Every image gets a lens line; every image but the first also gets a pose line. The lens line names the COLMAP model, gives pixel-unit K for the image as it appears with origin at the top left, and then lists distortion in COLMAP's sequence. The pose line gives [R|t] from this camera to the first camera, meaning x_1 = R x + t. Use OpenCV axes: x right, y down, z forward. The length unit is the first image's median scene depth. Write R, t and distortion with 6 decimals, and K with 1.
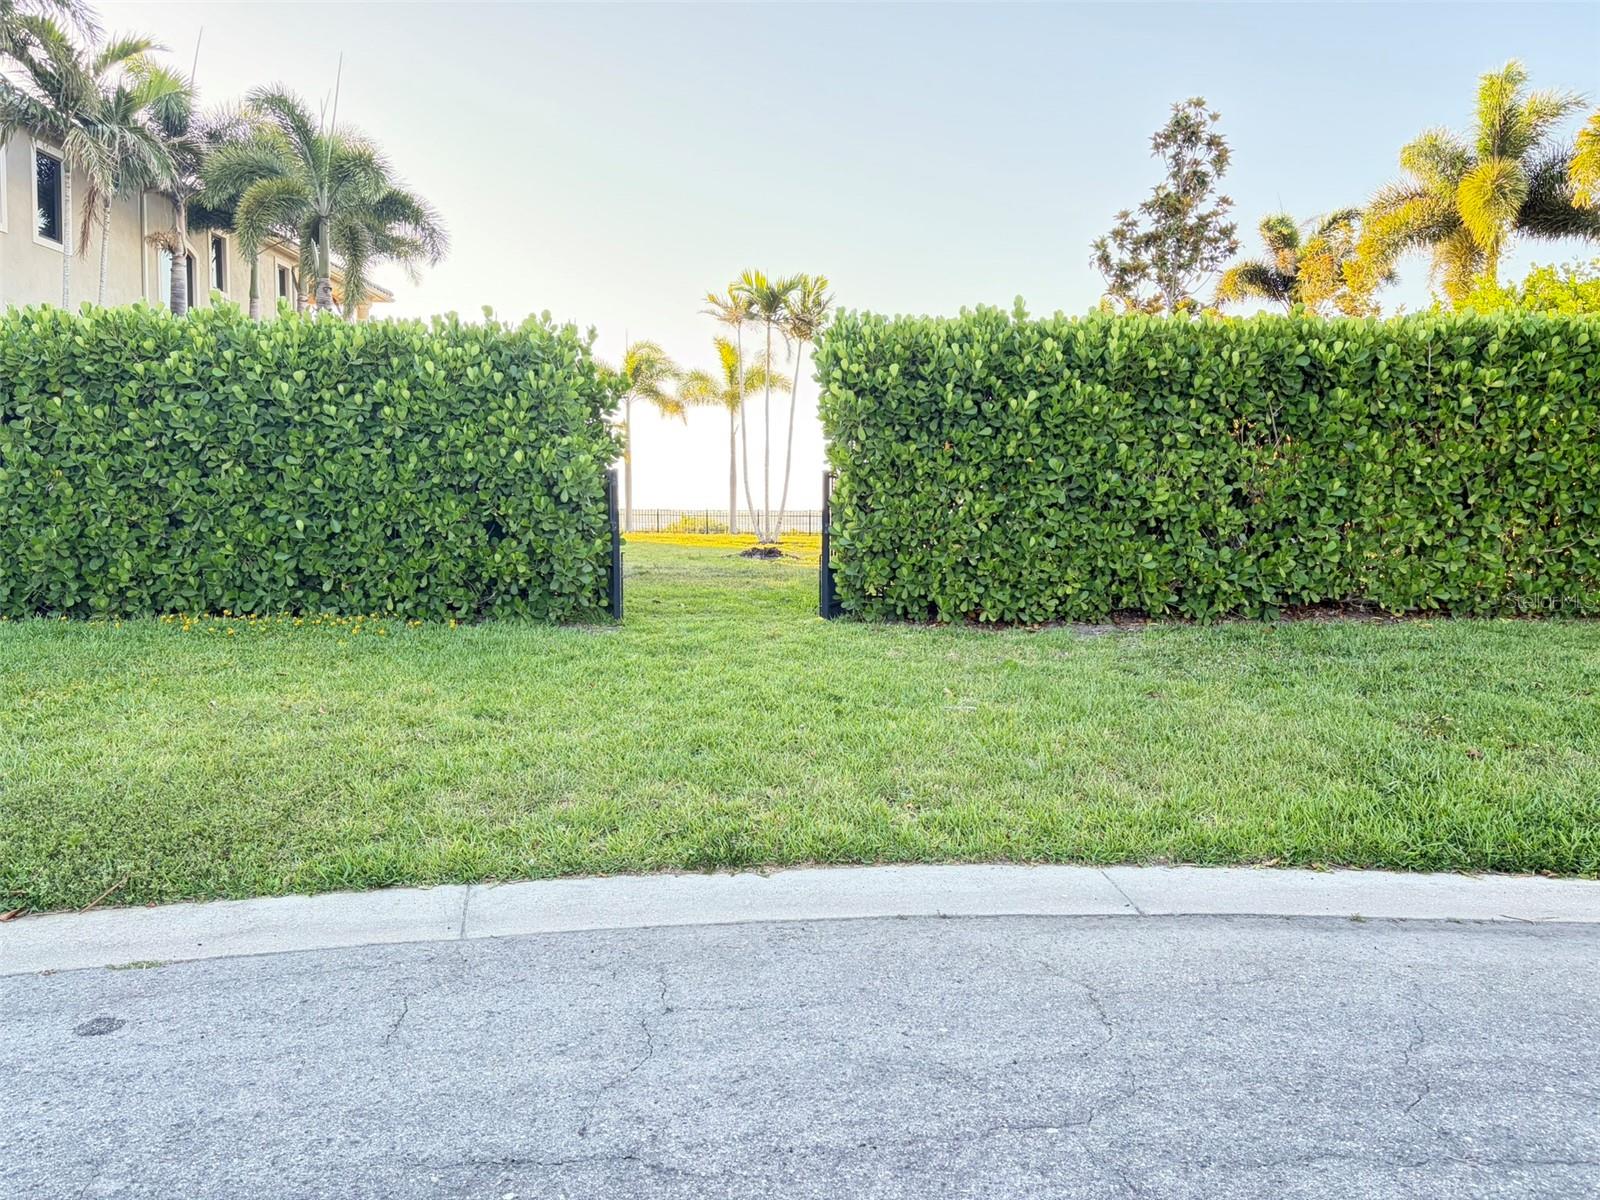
lens RADIAL K [[1330.4, 0, 800.0], [0, 1330.4, 600.0], [0, 0, 1]] dist [0.054024, -0.000563]
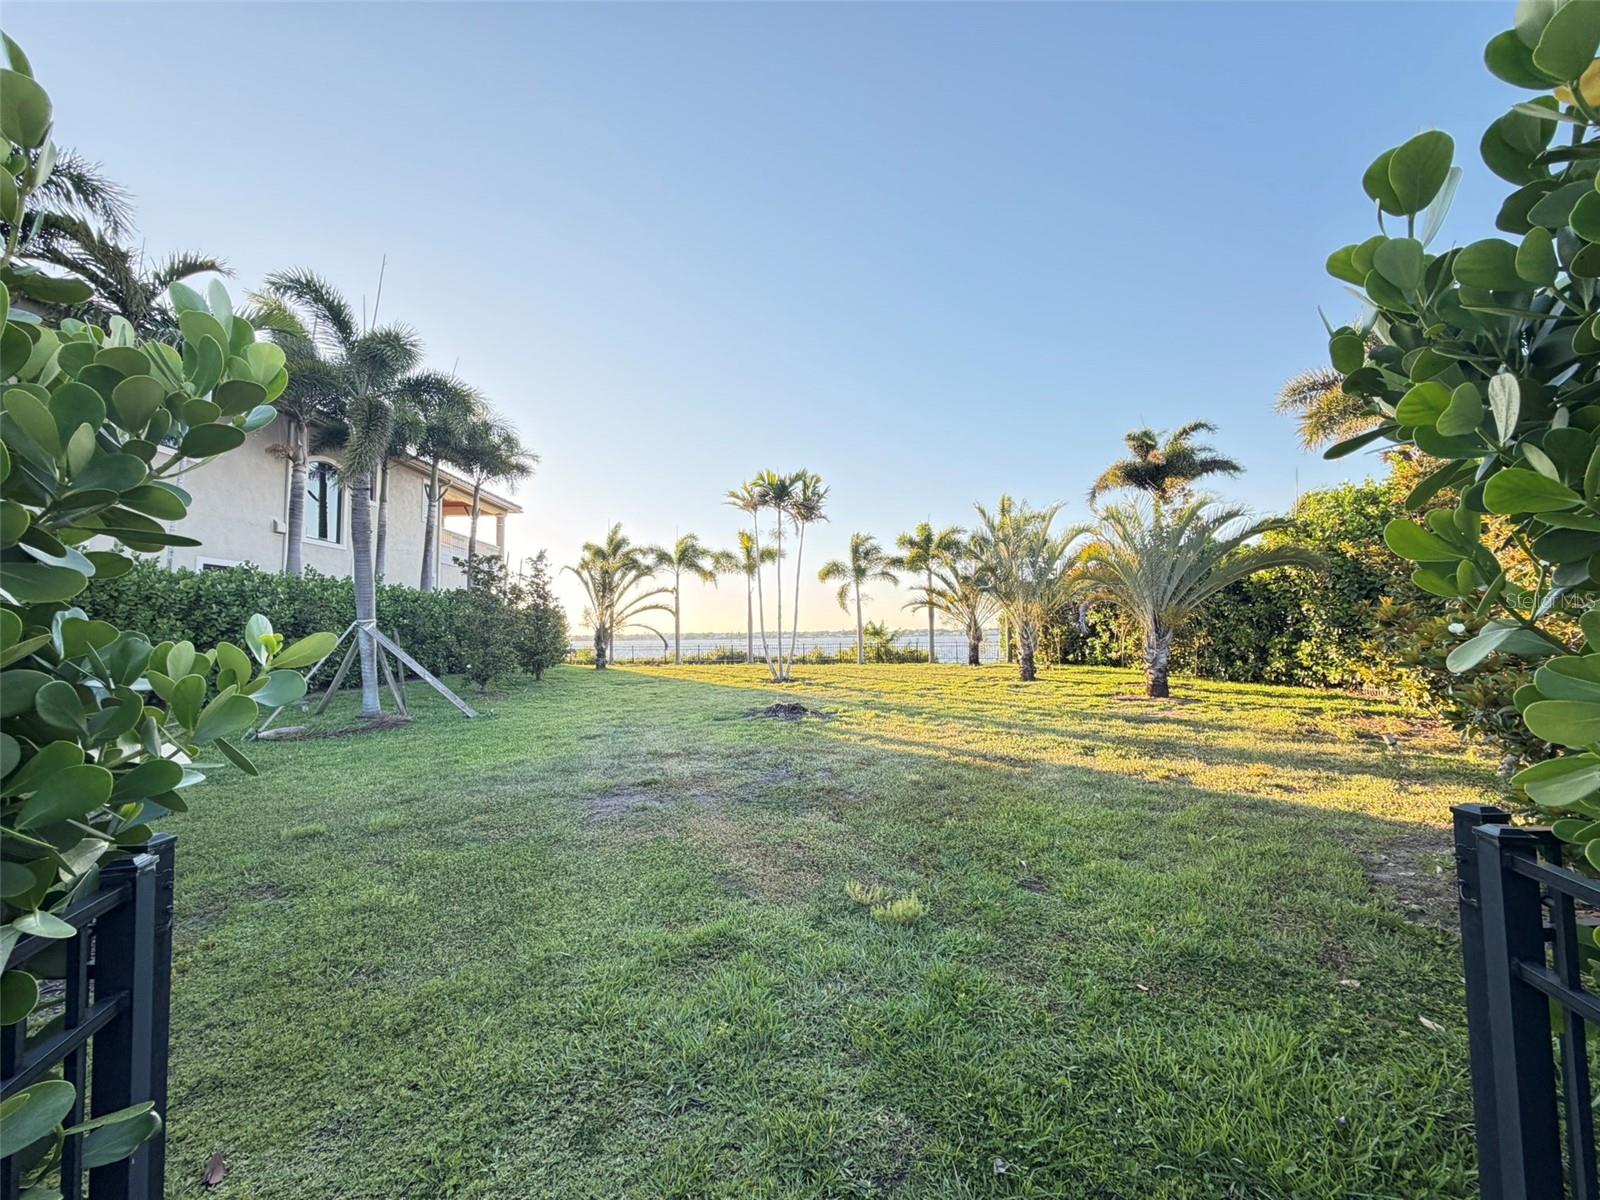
lens RADIAL K [[628.4, 0, 800.0], [0, 628.4, 600.0], [0, 0, 1]] dist [0.001734, -0.000149]
pose [[0.999161, -0.023151, 0.033770, -0.023908], [0.026706, 0.993689, -0.108945, -0.050412], [-0.031034, 0.109756, 0.993474, 0.386050]]
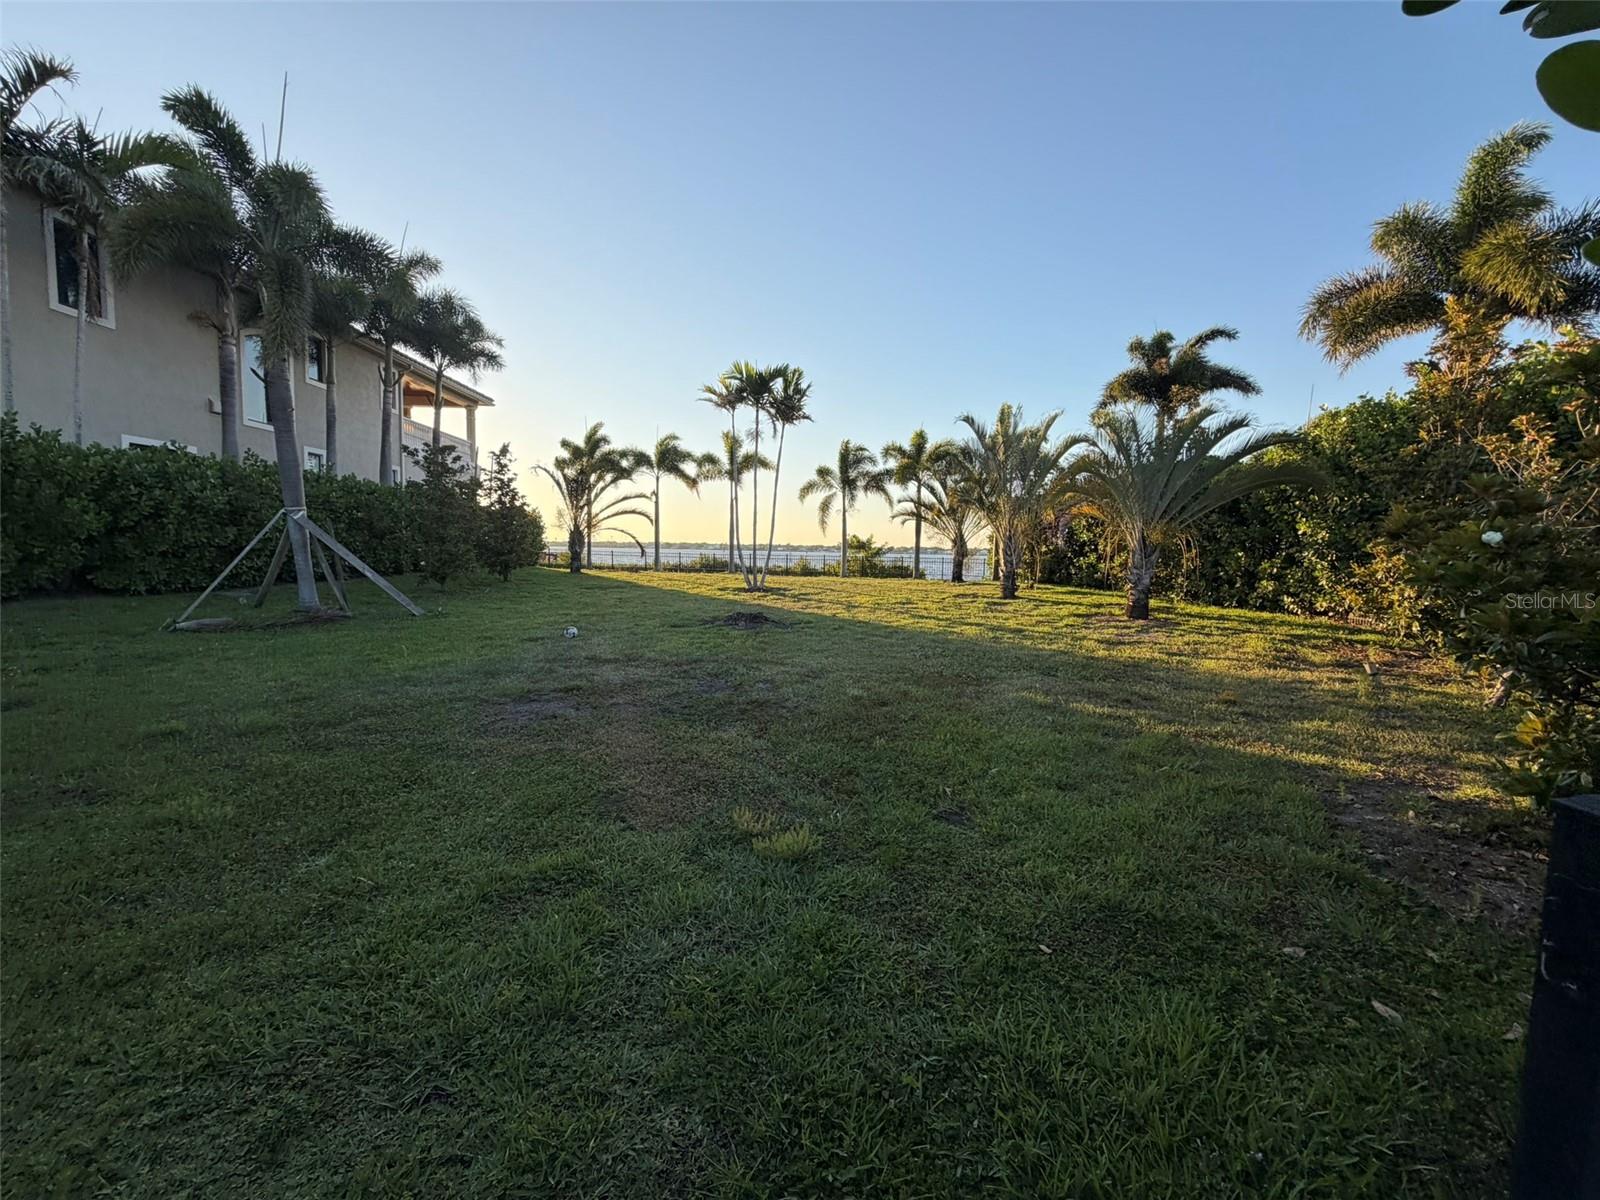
lens RADIAL K [[628.4, 0, 800.0], [0, 628.4, 600.0], [0, 0, 1]] dist [0.001734, -0.000149]
pose [[0.999158, 0.006234, 0.040556, -0.006181], [-0.007371, 0.999583, 0.027935, -0.047318], [-0.040365, -0.028210, 0.998787, 0.407050]]
